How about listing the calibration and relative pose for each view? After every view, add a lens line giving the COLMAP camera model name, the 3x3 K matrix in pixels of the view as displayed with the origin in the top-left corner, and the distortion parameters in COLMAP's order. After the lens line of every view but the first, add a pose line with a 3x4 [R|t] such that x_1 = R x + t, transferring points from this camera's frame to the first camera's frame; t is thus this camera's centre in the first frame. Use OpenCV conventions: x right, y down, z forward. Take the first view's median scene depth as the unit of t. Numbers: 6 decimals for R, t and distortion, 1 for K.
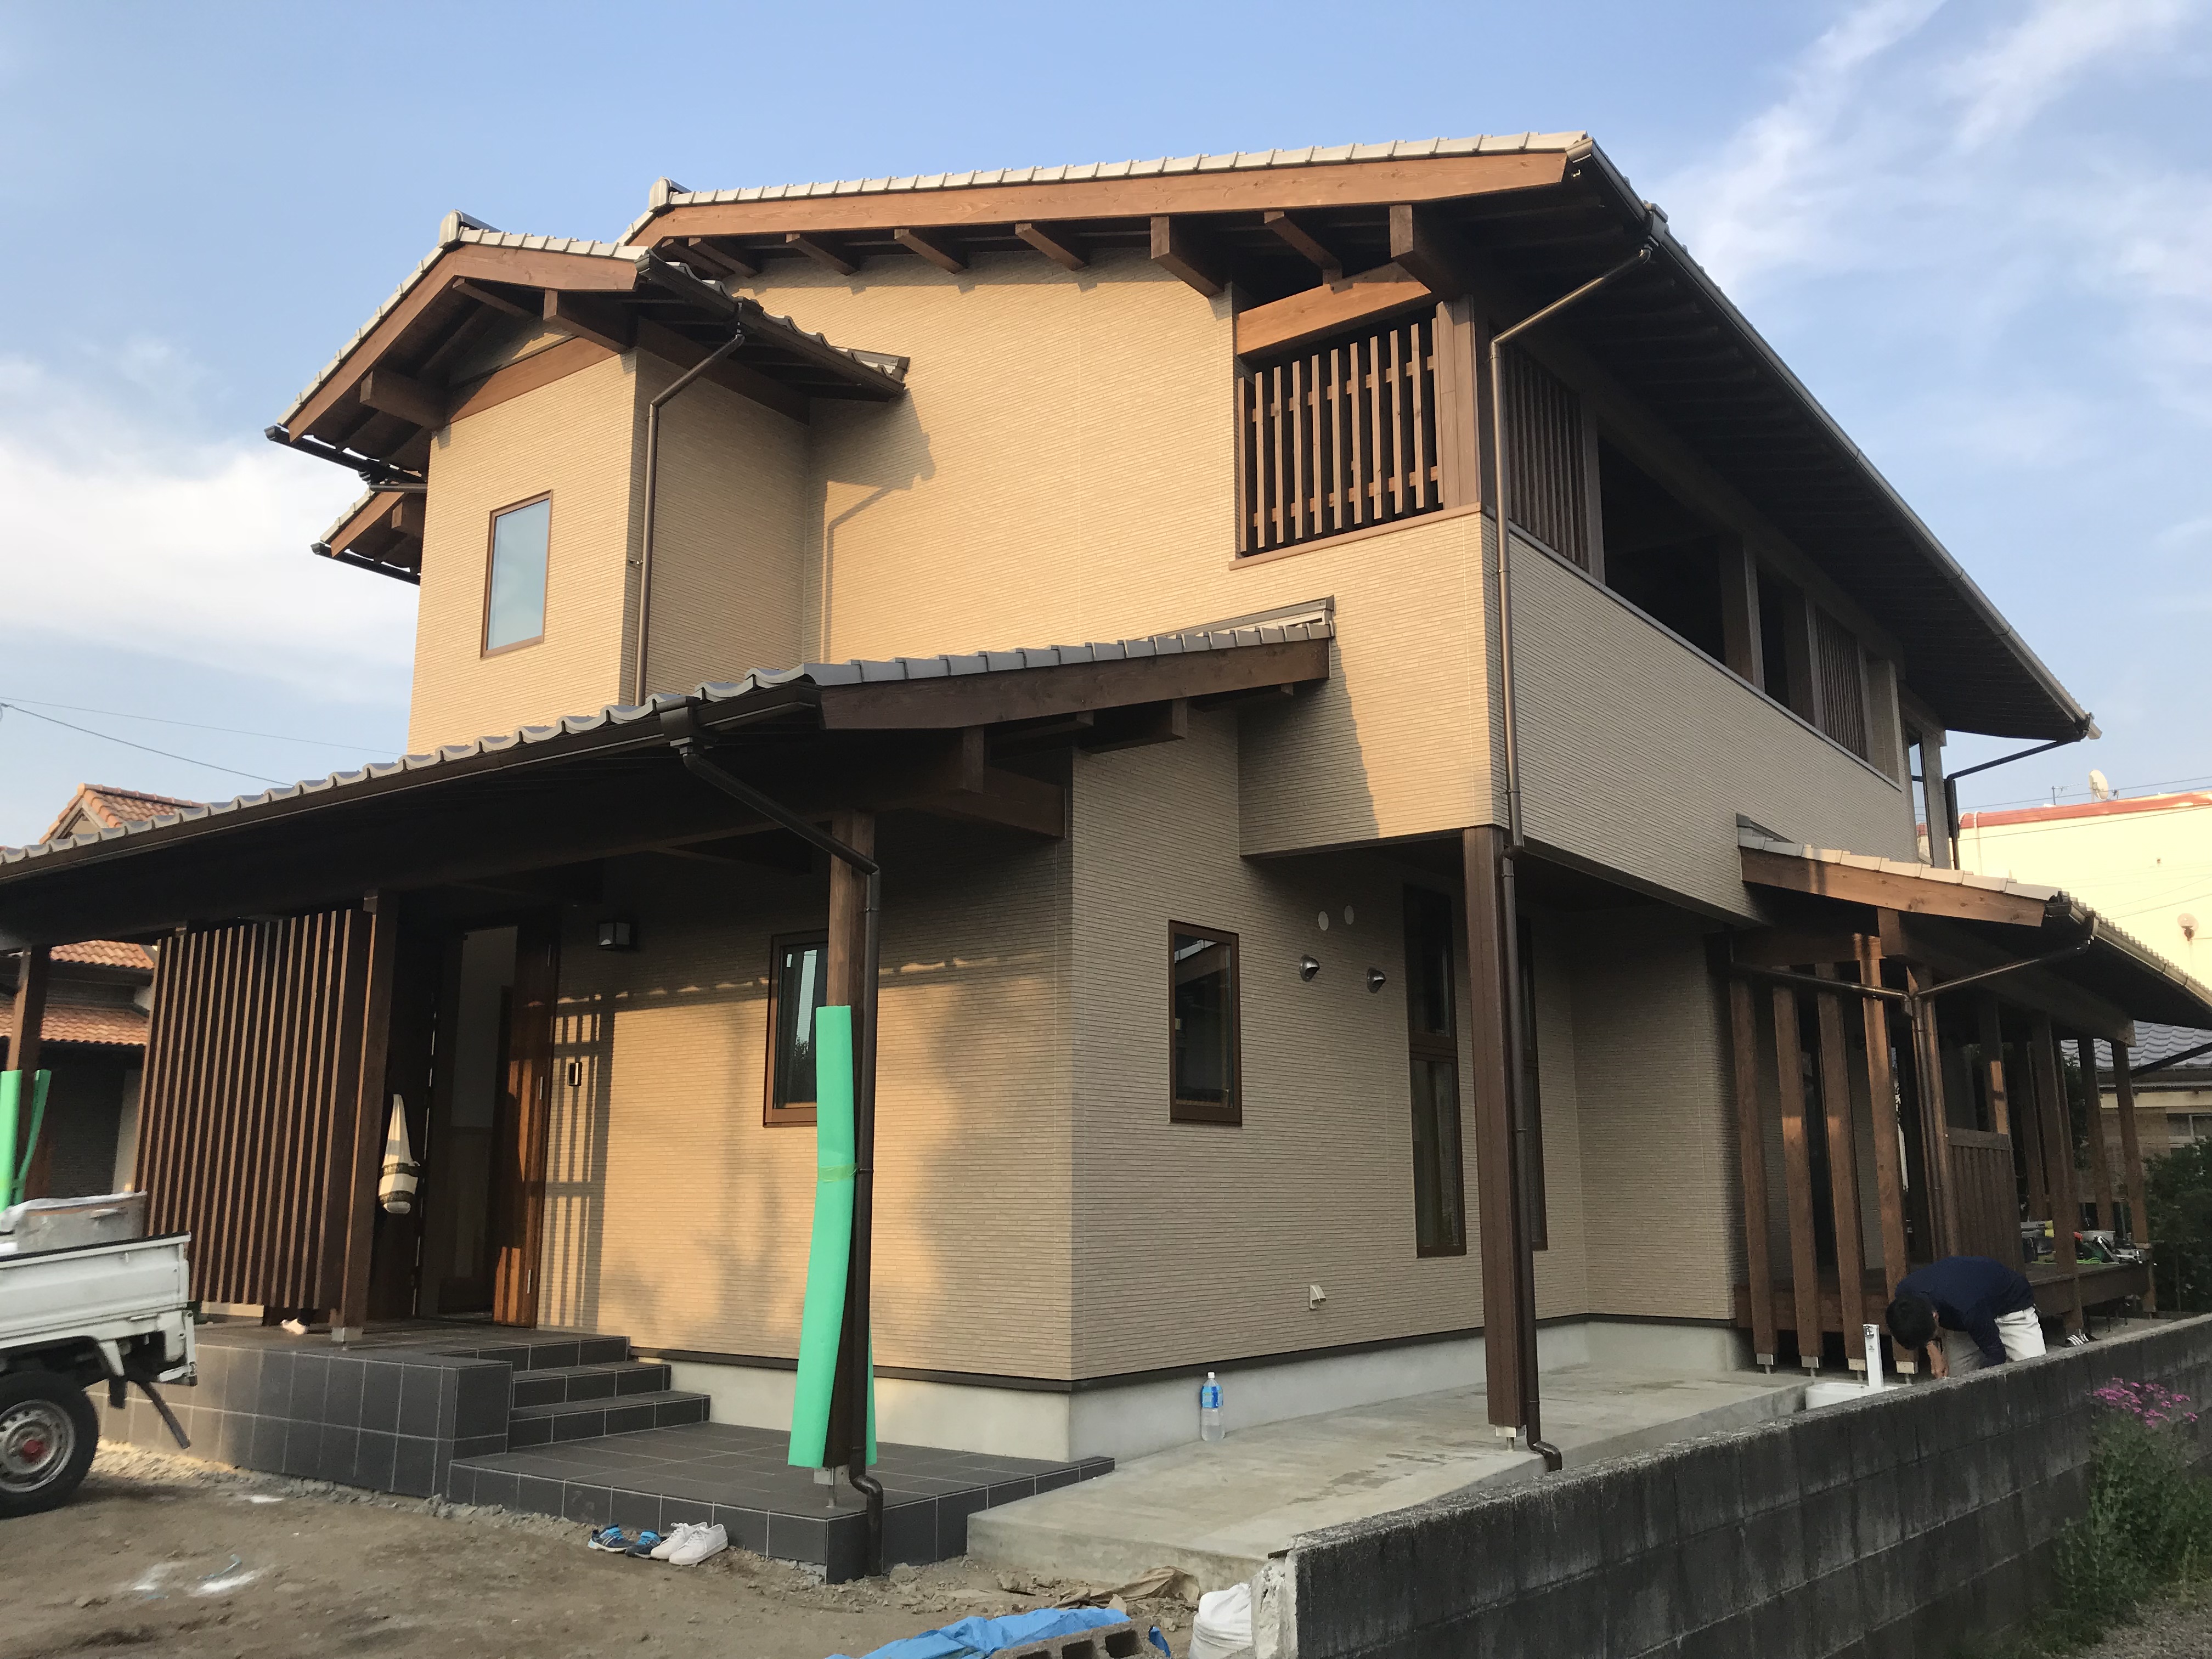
lens RADIAL K [[1832.6, 0, 1104.0], [0, 1832.6, 831.5], [0, 0, 1]] dist [0.014769, -0.002512]
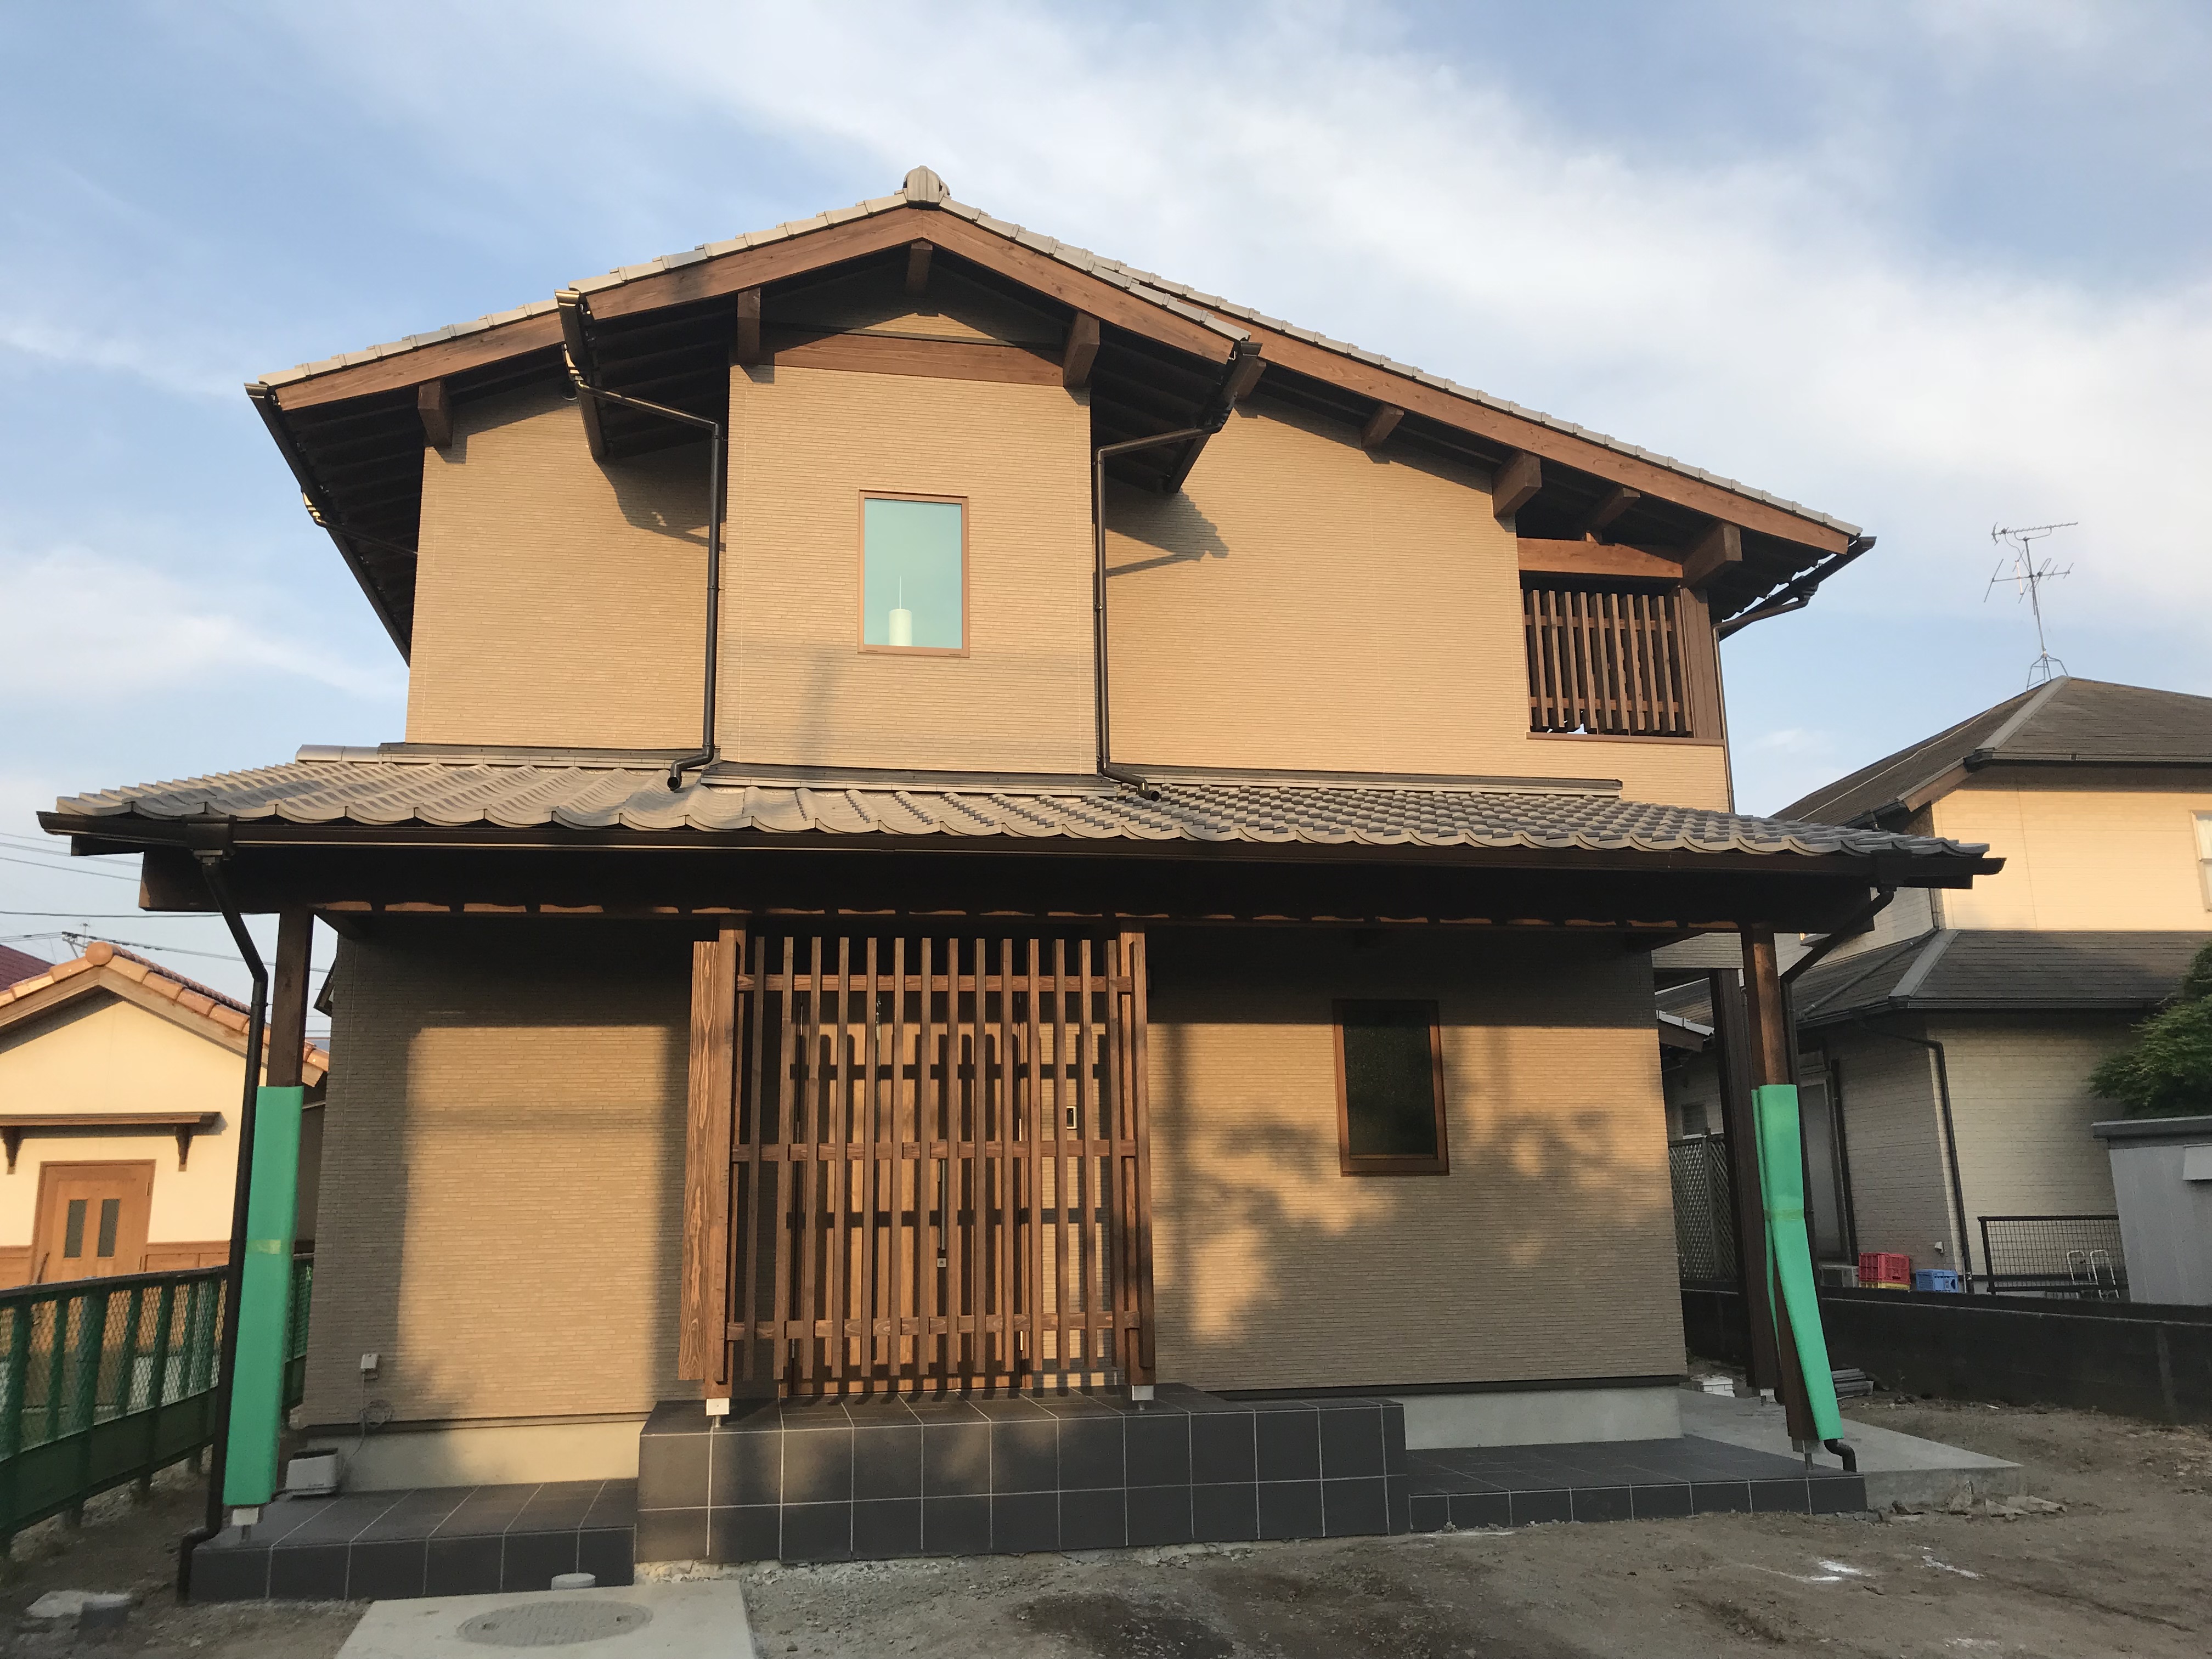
lens RADIAL K [[1832.6, 0, 1106.8], [0, 1832.6, 816.8], [0, 0, 1]] dist [0.014769, -0.002512]
pose [[0.681838, 0.151326, 0.715680, -1.054147], [-0.123044, 0.988154, -0.091713, 0.064367], [-0.721081, -0.025527, 0.692380, 0.335016]]
